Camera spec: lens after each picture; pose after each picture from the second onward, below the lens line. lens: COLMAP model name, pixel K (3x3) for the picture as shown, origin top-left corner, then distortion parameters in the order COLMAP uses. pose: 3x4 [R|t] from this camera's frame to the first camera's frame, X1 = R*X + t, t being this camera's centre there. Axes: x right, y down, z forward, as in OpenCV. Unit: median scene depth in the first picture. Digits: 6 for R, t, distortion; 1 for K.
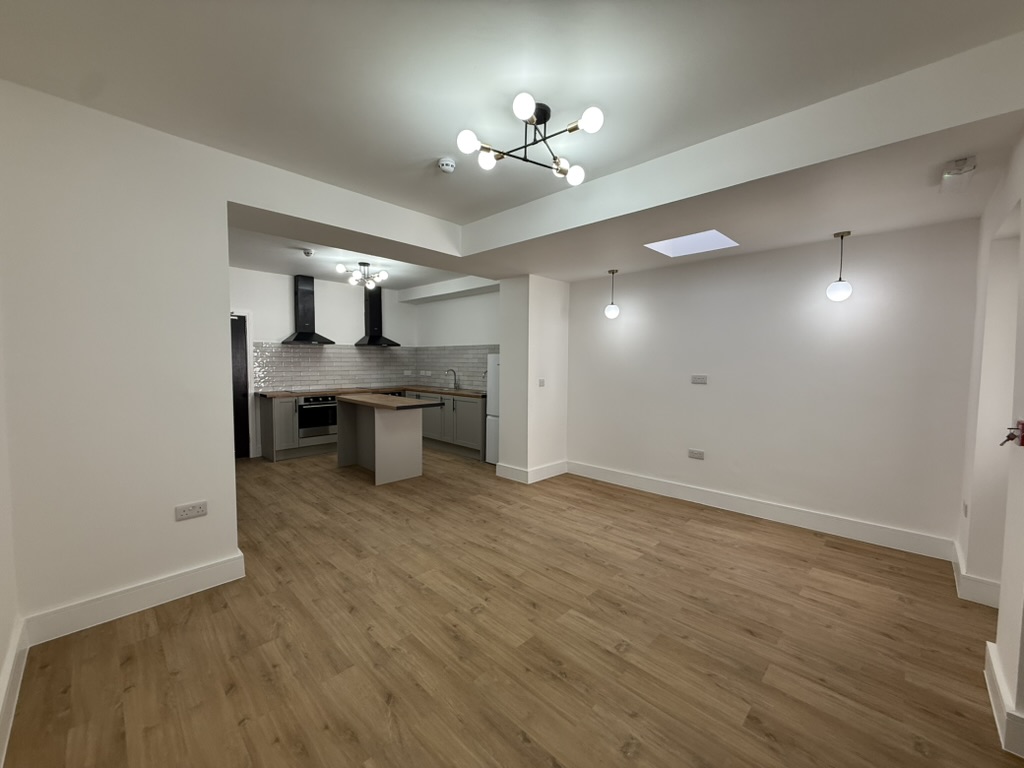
lens RADIAL K [[409.0, 0, 509.0], [0, 409.0, 383.8], [0, 0, 1]] dist [0.001393, -0.000055]
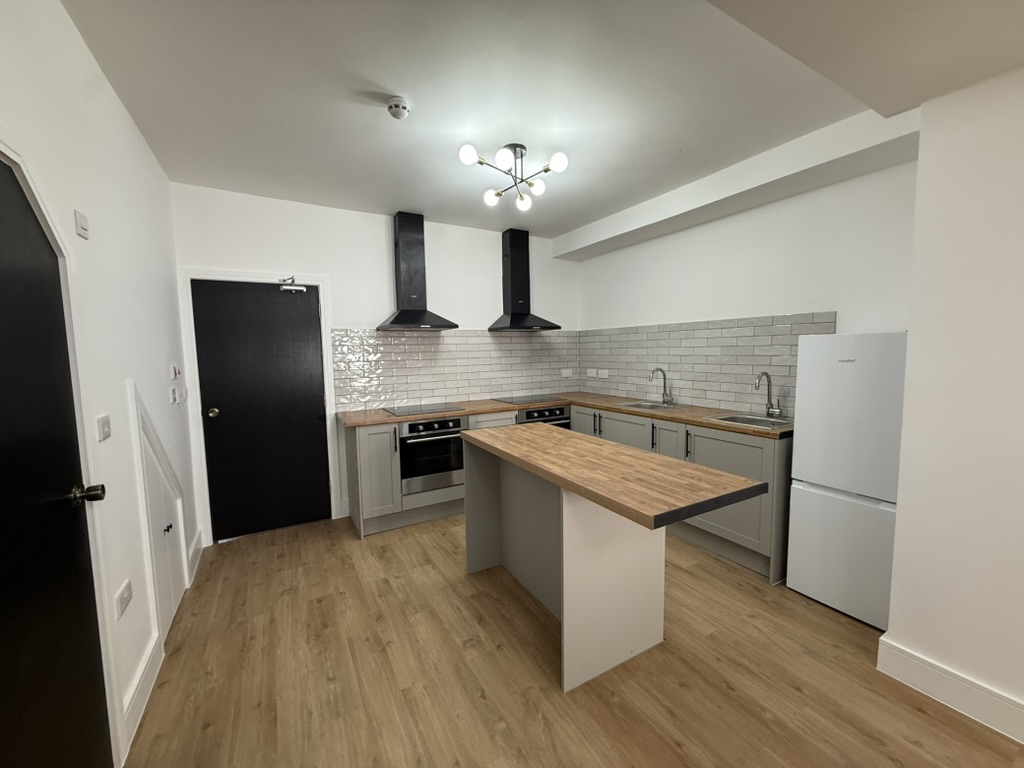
lens RADIAL K [[406.3, 0, 511.6], [0, 406.3, 387.6], [0, 0, 1]] dist [-0.002847, -0.000309]
pose [[0.962320, 0.000327, -0.271920, -0.220057], [0.009753, 0.999314, 0.035717, -0.036953], [0.271745, -0.037023, 0.961657, 0.520423]]
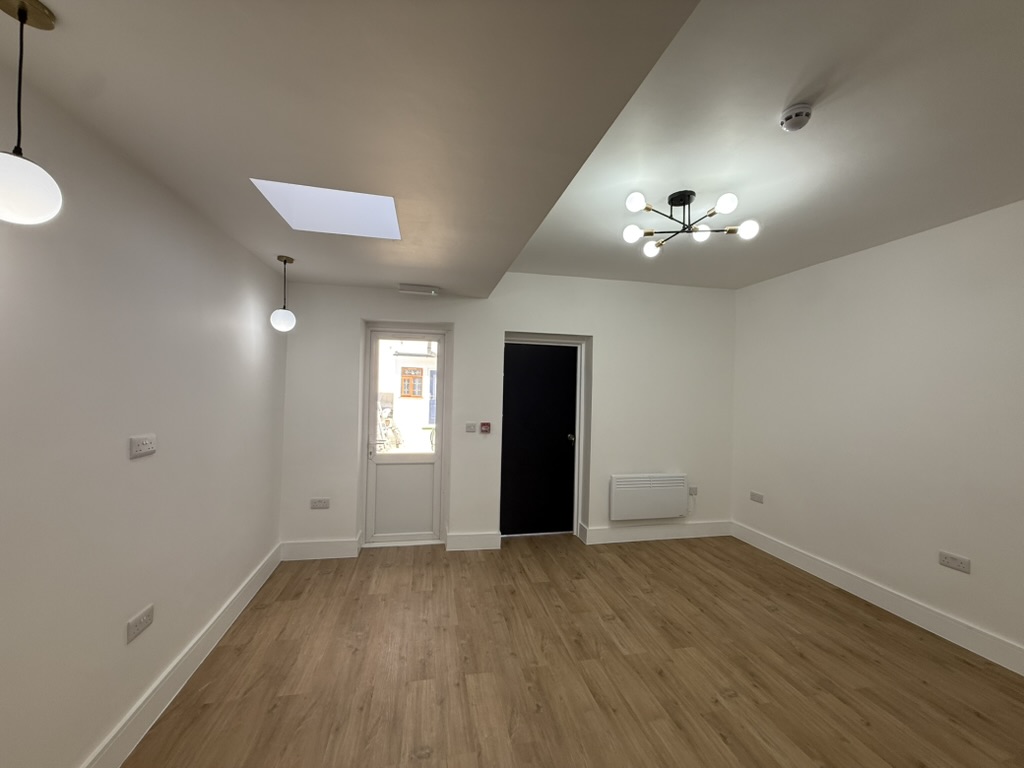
lens RADIAL K [[409.0, 0, 509.0], [0, 409.0, 383.8], [0, 0, 1]] dist [0.001393, -0.000055]
pose [[-0.831845, -0.022775, 0.554541, -0.066188], [0.001360, 0.999071, 0.043073, -0.069570], [-0.555007, 0.036585, -0.831041, 0.832834]]
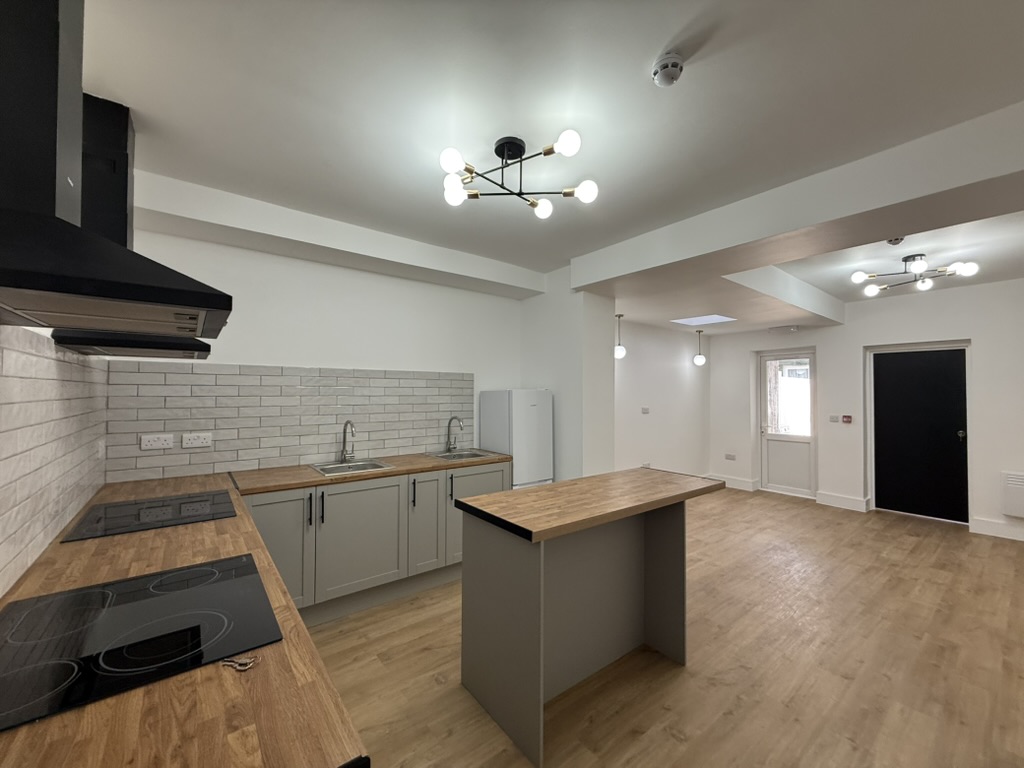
lens RADIAL K [[406.3, 0, 511.6], [0, 406.3, 387.6], [0, 0, 1]] dist [-0.002847, -0.000309]
pose [[0.134384, 0.005827, 0.990912, -0.677124], [0.054360, 0.998434, -0.013244, -0.067245], [-0.989437, 0.055645, 0.133857, 0.915547]]
